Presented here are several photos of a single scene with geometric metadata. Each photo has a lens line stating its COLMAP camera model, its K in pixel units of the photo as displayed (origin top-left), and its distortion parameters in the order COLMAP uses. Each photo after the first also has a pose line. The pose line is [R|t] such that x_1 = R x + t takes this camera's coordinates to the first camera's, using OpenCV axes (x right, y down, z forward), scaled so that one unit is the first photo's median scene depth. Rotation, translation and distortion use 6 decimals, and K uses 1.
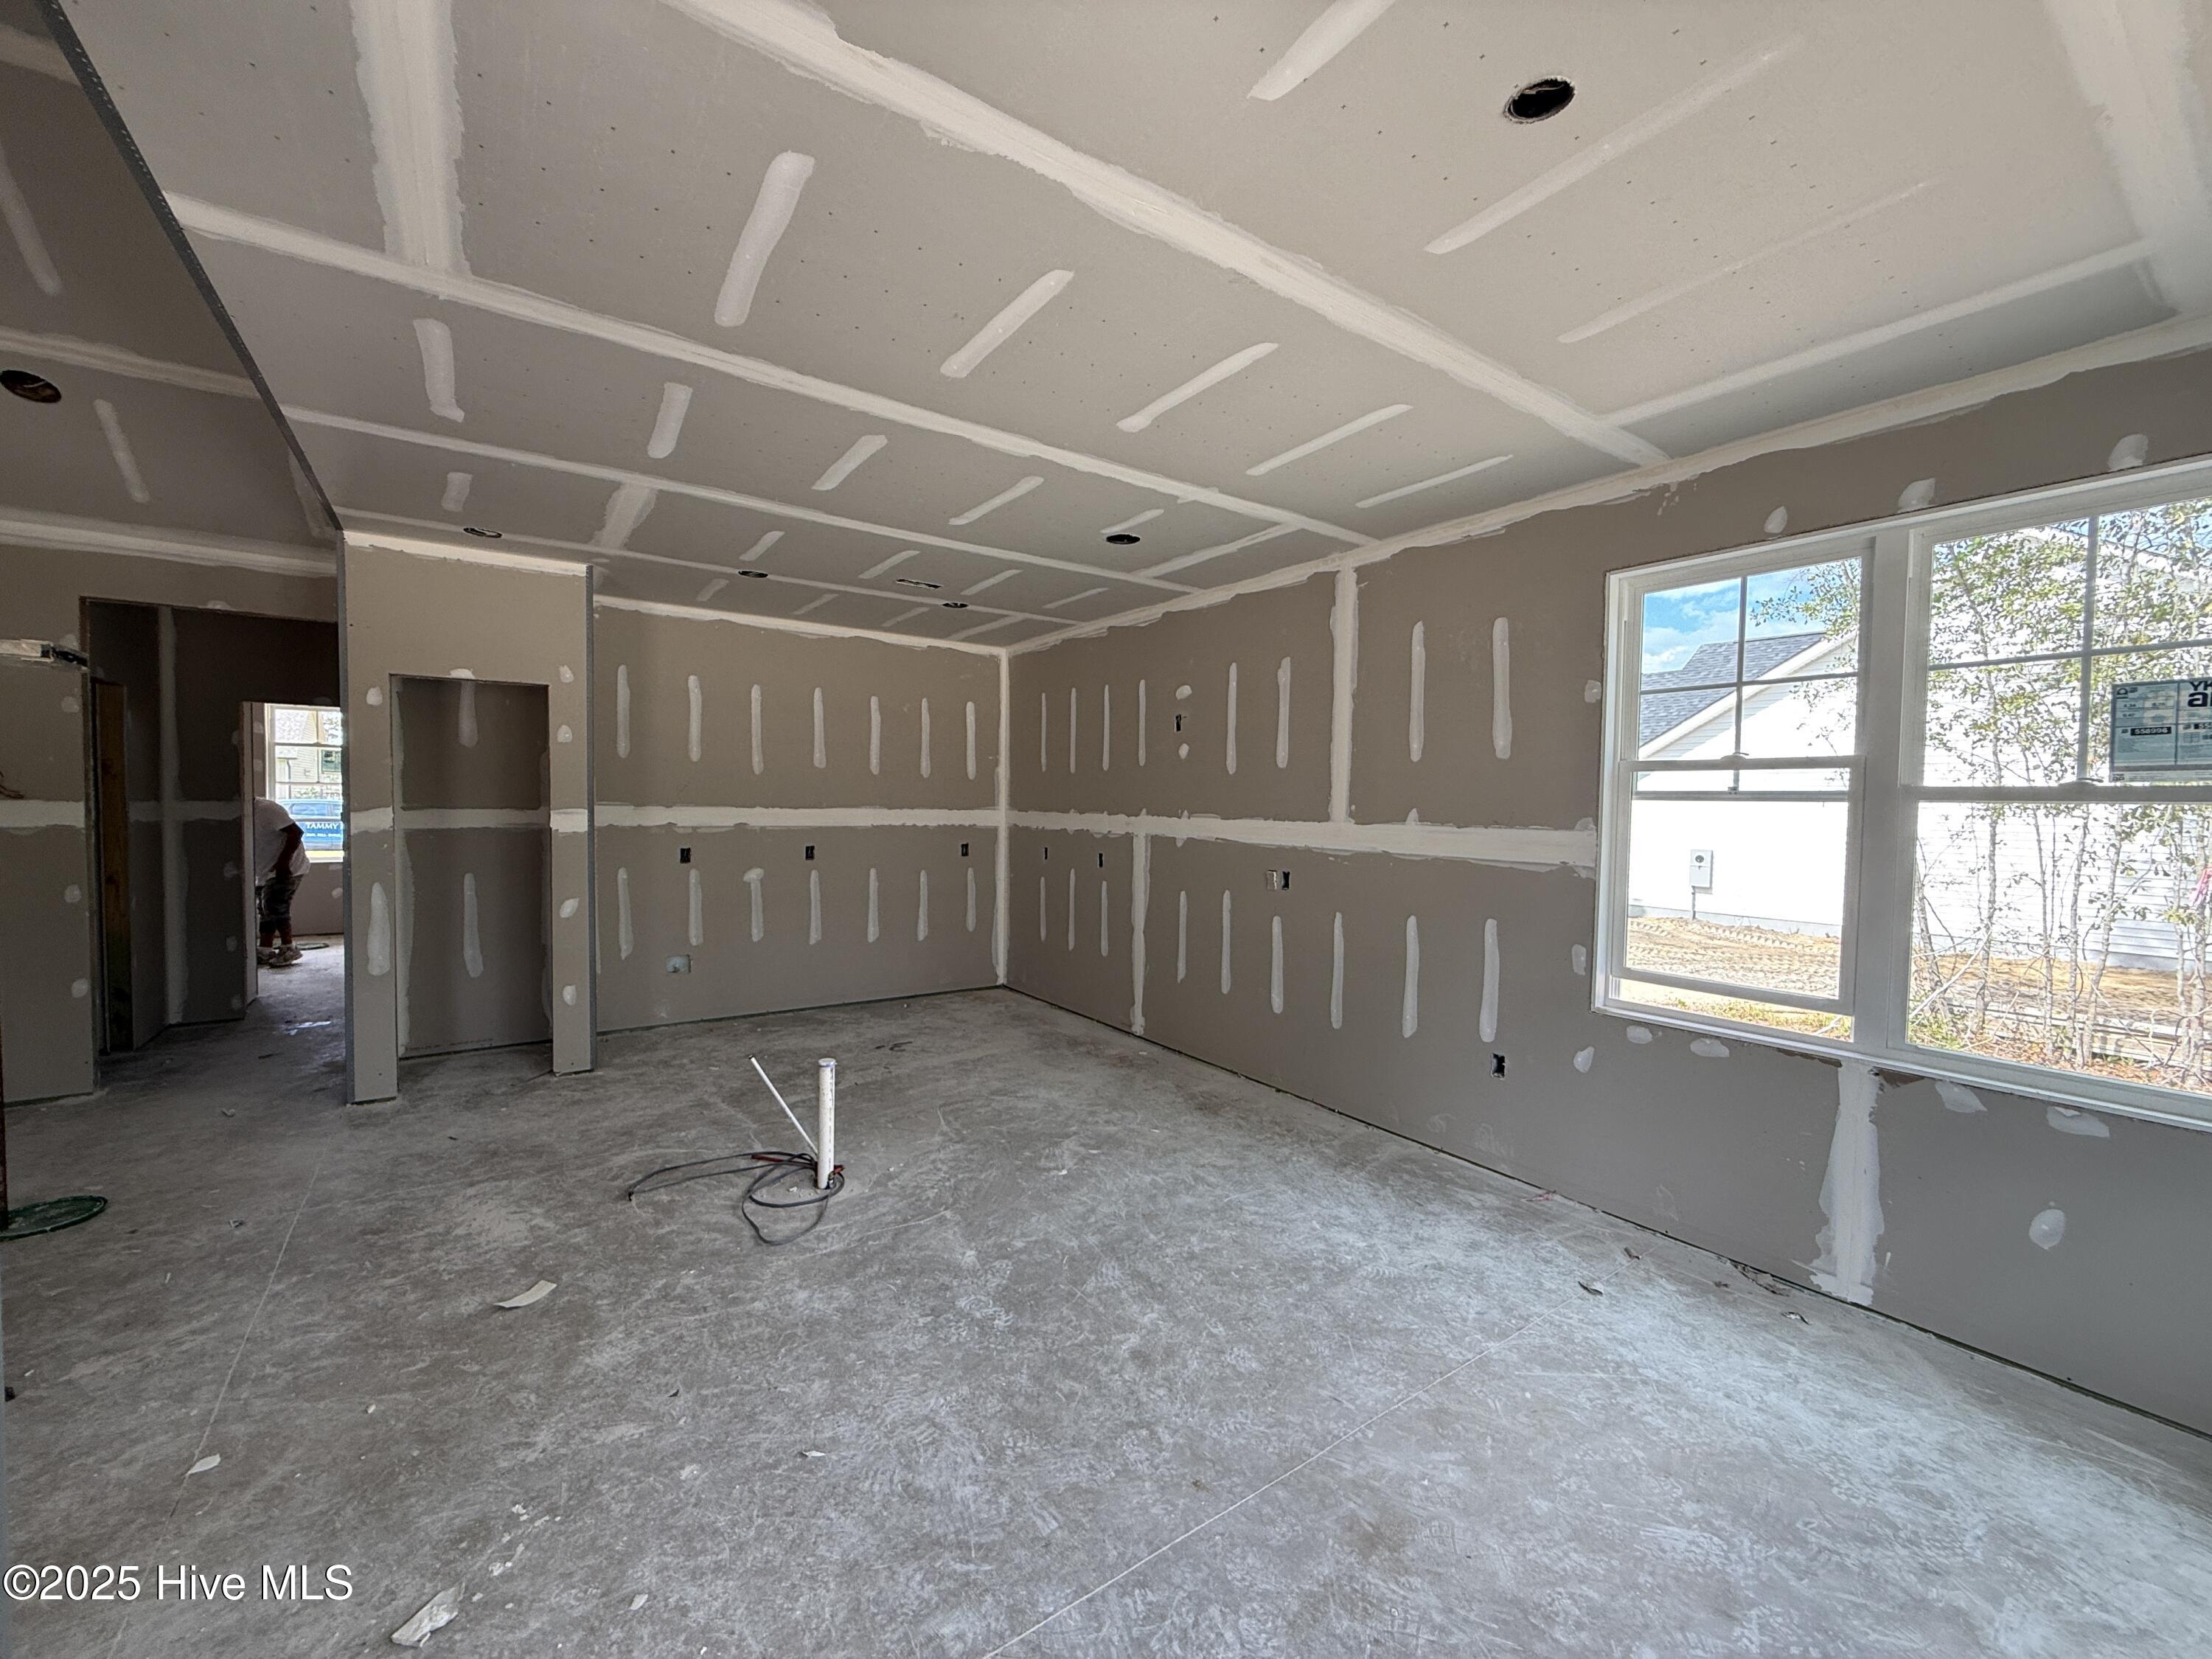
lens RADIAL K [[899.3, 0, 1106.0], [0, 899.3, 829.5], [0, 0, 1]] dist [0.000949, 0.000050]
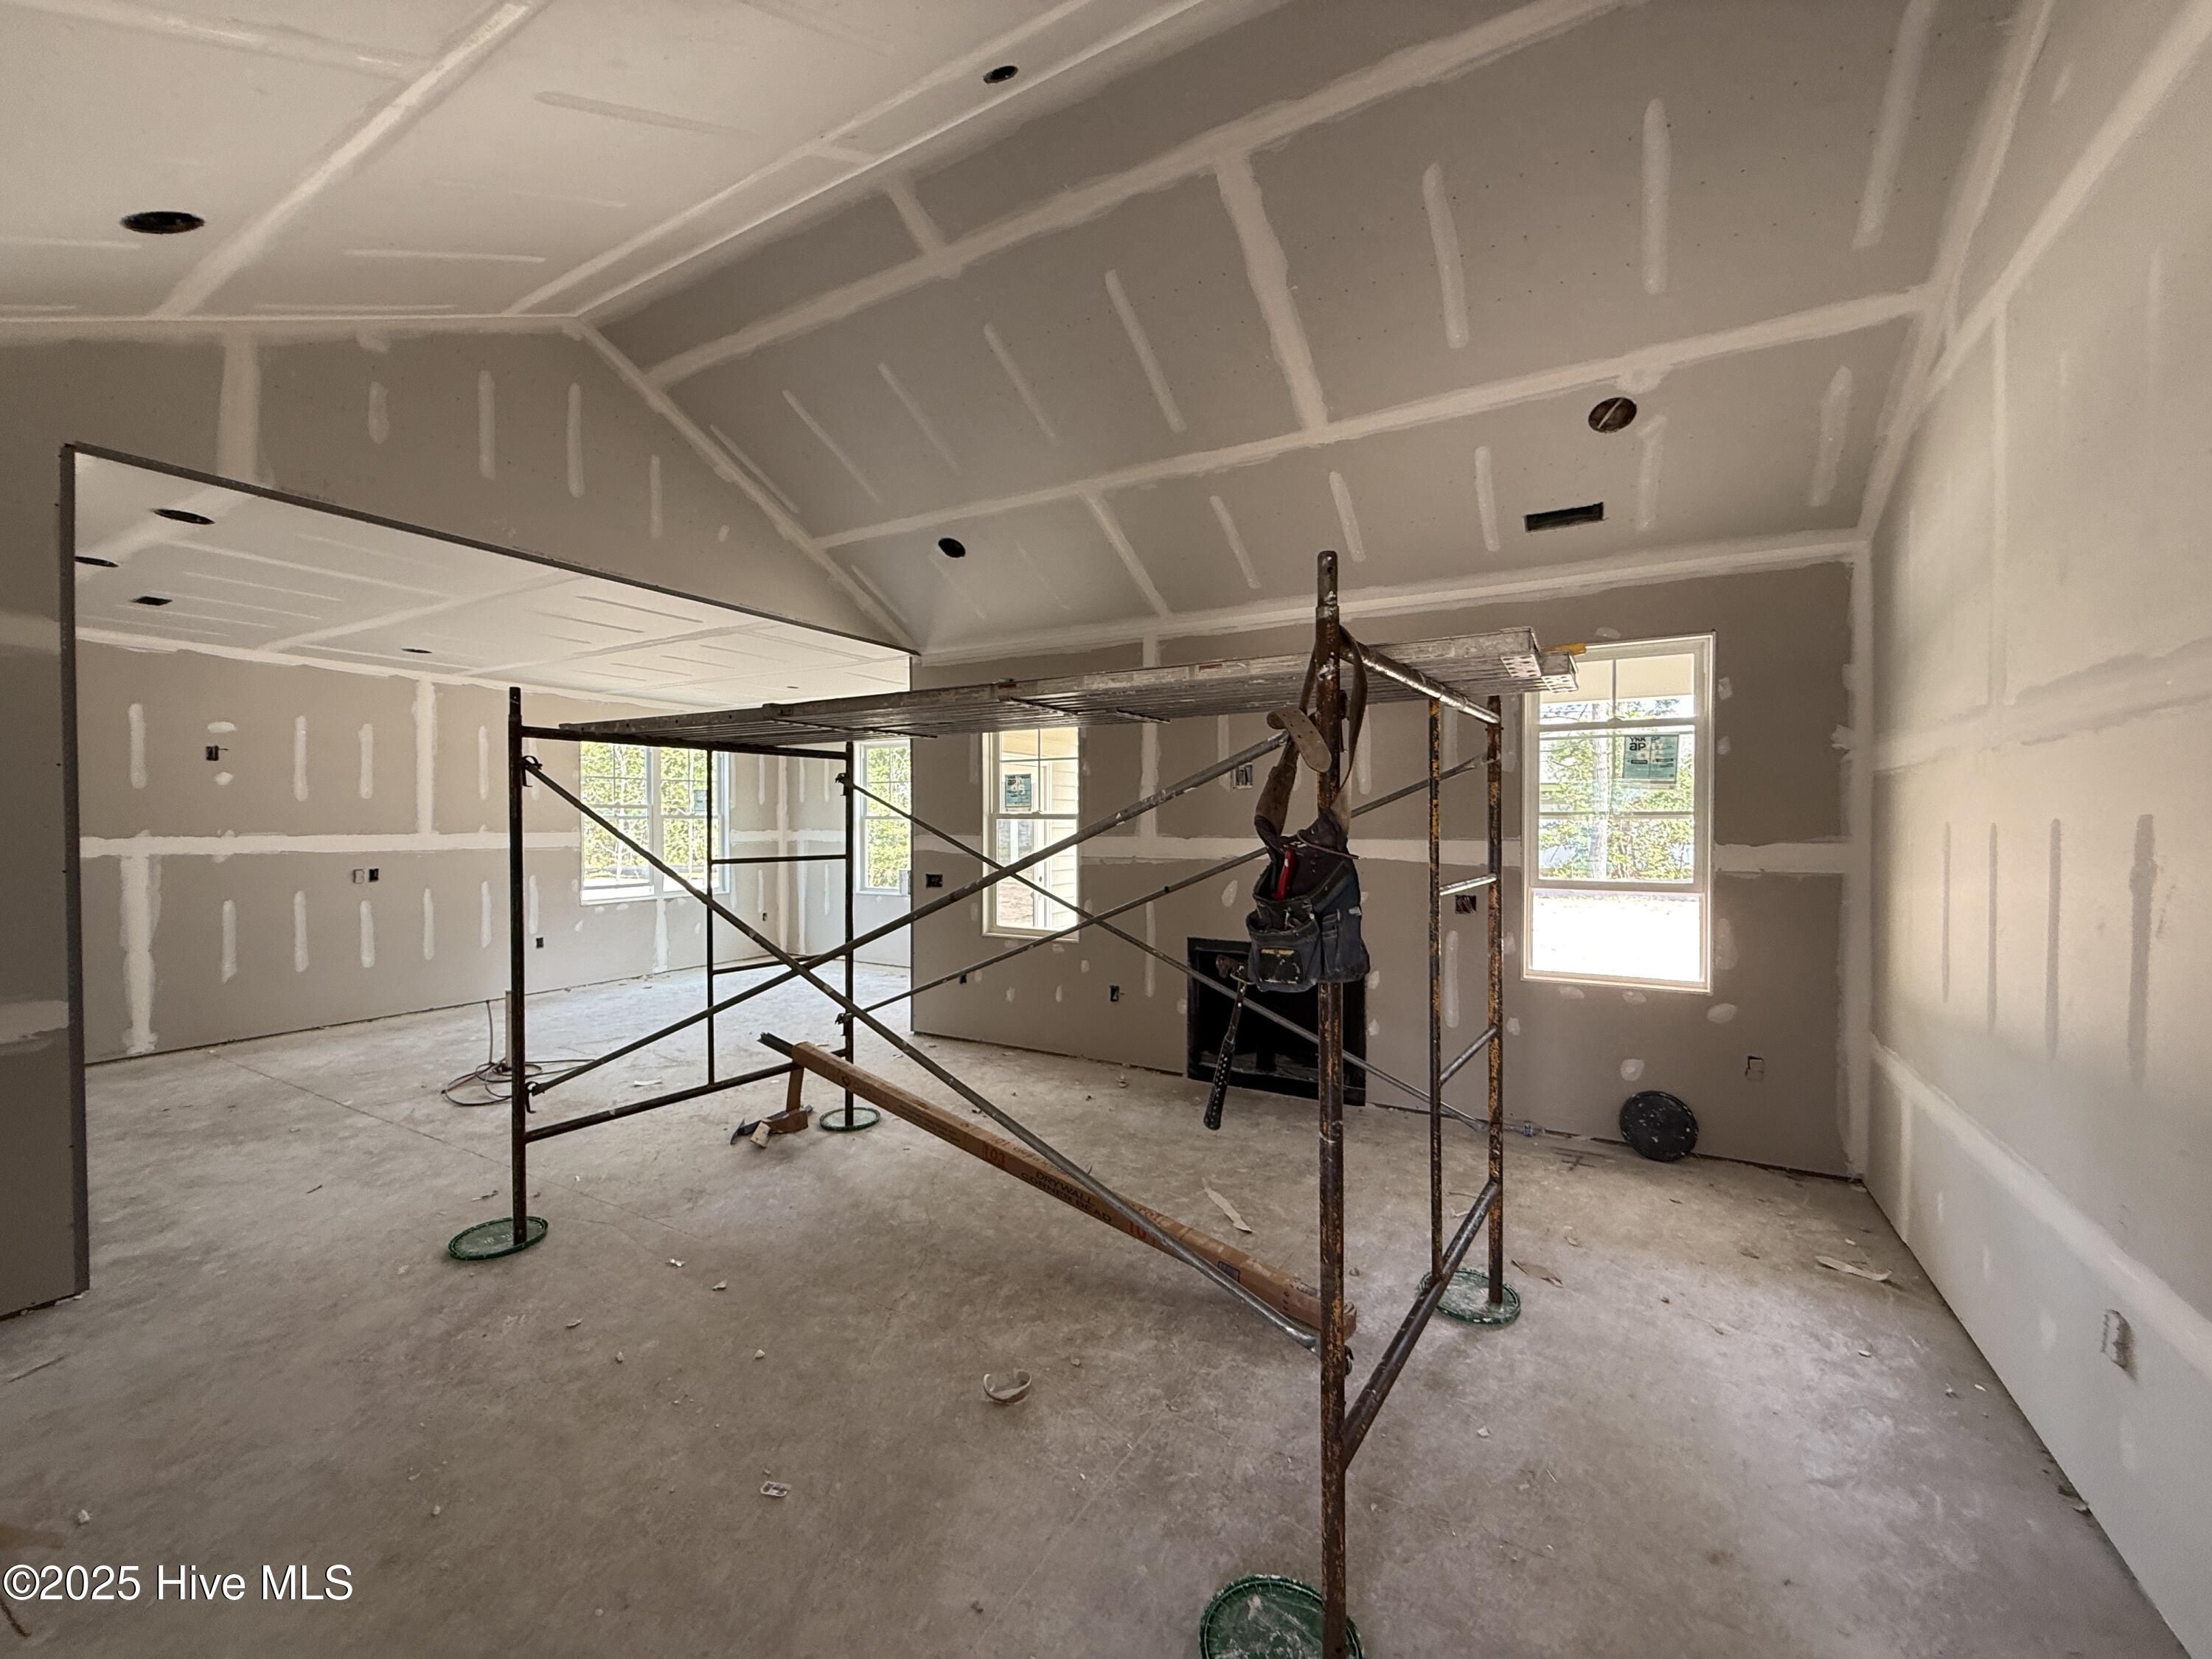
lens RADIAL K [[877.8, 0, 1106.0], [0, 877.8, 829.5], [0, 0, 1]] dist [-0.000295, -0.000237]
pose [[-0.440093, -0.020085, 0.897727, -1.623569], [0.026827, 0.999009, 0.035502, -0.036657], [-0.897551, 0.039707, -0.439118, 0.552770]]
